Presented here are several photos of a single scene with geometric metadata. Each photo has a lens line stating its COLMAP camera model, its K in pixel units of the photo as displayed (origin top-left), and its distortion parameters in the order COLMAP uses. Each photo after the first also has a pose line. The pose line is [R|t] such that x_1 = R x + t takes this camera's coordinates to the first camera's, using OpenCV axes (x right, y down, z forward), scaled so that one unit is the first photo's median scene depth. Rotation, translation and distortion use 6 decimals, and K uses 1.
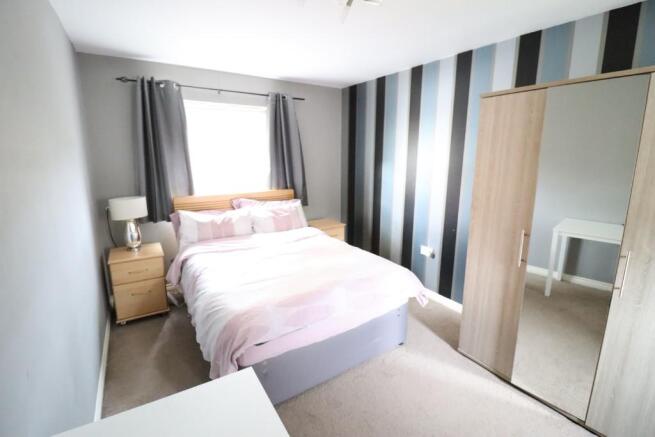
lens RADIAL K [[309.4, 0, 330.9], [0, 309.4, 213.6], [0, 0, 1]] dist [-0.000758, -0.000268]
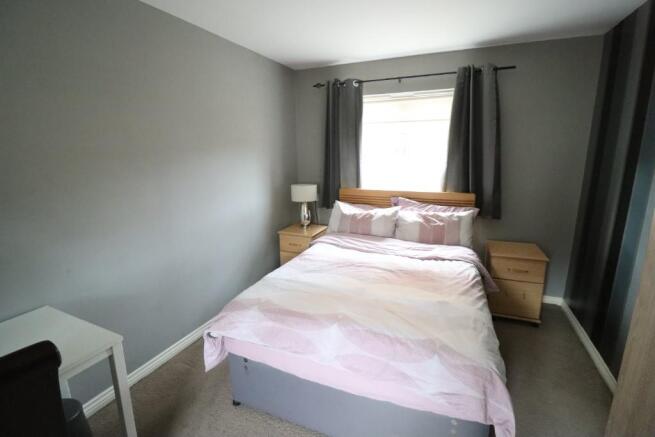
lens RADIAL K [[309.4, 0, 330.9], [0, 309.4, 213.6], [0, 0, 1]] dist [-0.000758, -0.000268]
pose [[0.551847, 0.161574, -0.818144, 0.370821], [-0.153725, 0.983949, 0.090629, -0.056394], [0.819655, 0.075756, 0.567827, 0.356695]]
